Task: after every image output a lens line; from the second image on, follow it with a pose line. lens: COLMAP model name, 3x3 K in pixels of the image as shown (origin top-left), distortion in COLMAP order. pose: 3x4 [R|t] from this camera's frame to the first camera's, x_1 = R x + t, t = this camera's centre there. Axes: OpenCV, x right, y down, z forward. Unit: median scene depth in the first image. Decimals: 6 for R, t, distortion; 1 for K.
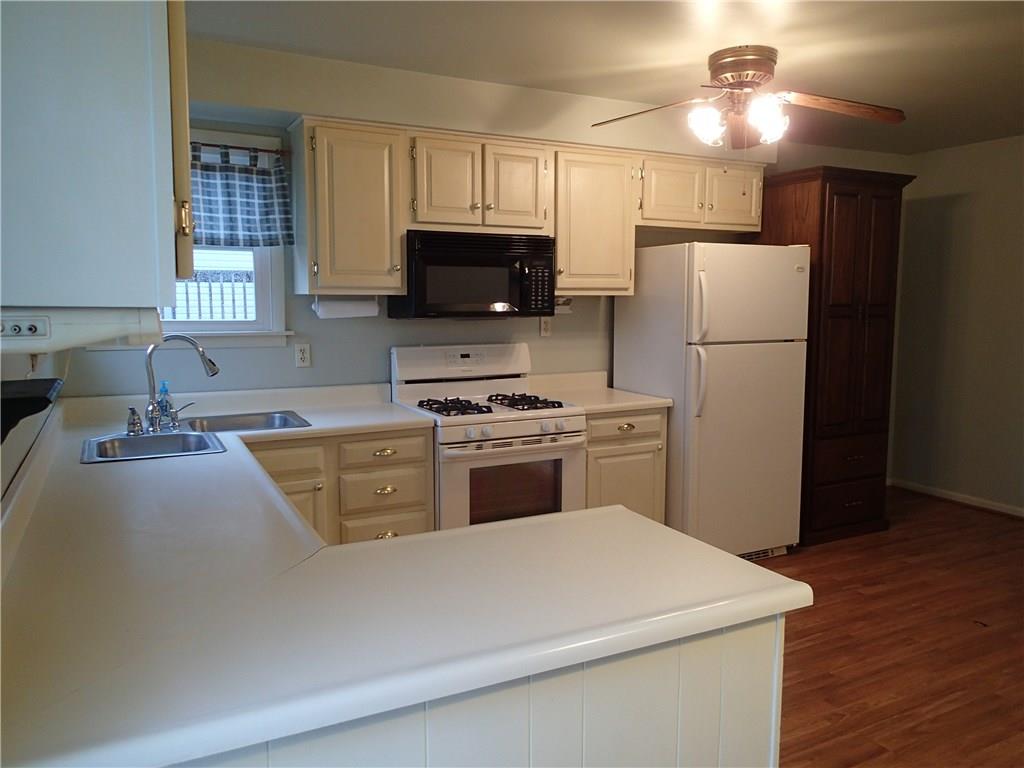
lens RADIAL K [[777.6, 0, 530.1], [0, 777.6, 381.6], [0, 0, 1]] dist [0.013894, -0.003298]
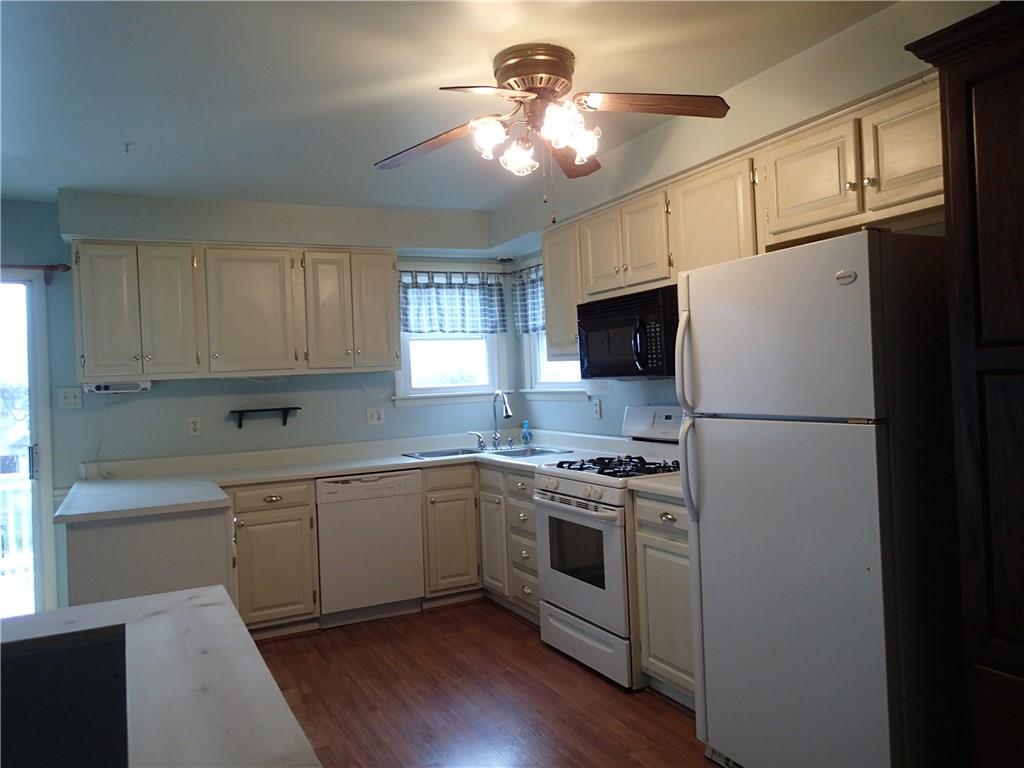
lens RADIAL K [[777.6, 0, 513.1], [0, 777.6, 380.2], [0, 0, 1]] dist [0.013894, -0.003298]
pose [[0.009656, 0.001232, -0.999953, 0.960684], [-0.070391, 0.997519, 0.000550, -0.072261], [0.997473, 0.070382, 0.009719, 0.873915]]
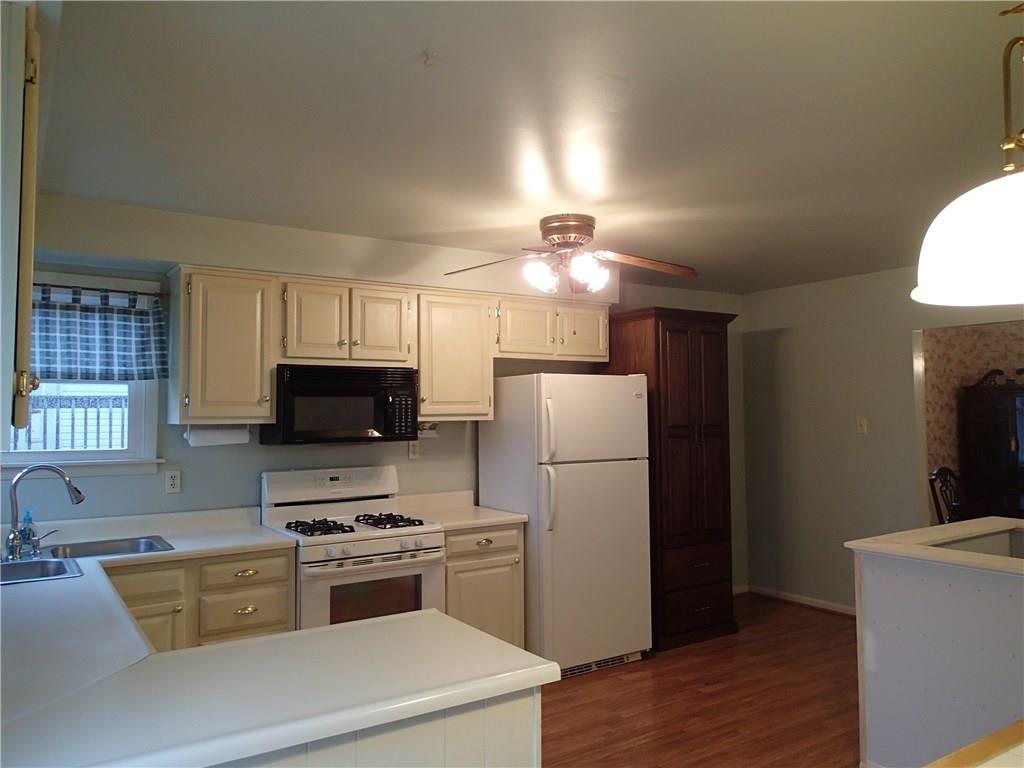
lens RADIAL K [[777.6, 0, 529.7], [0, 777.6, 380.7], [0, 0, 1]] dist [0.013894, -0.003298]
pose [[0.993867, -0.006222, 0.110411, 0.072351], [0.022985, 0.988233, -0.151216, 0.001851], [-0.108171, 0.152826, 0.982315, -0.108610]]
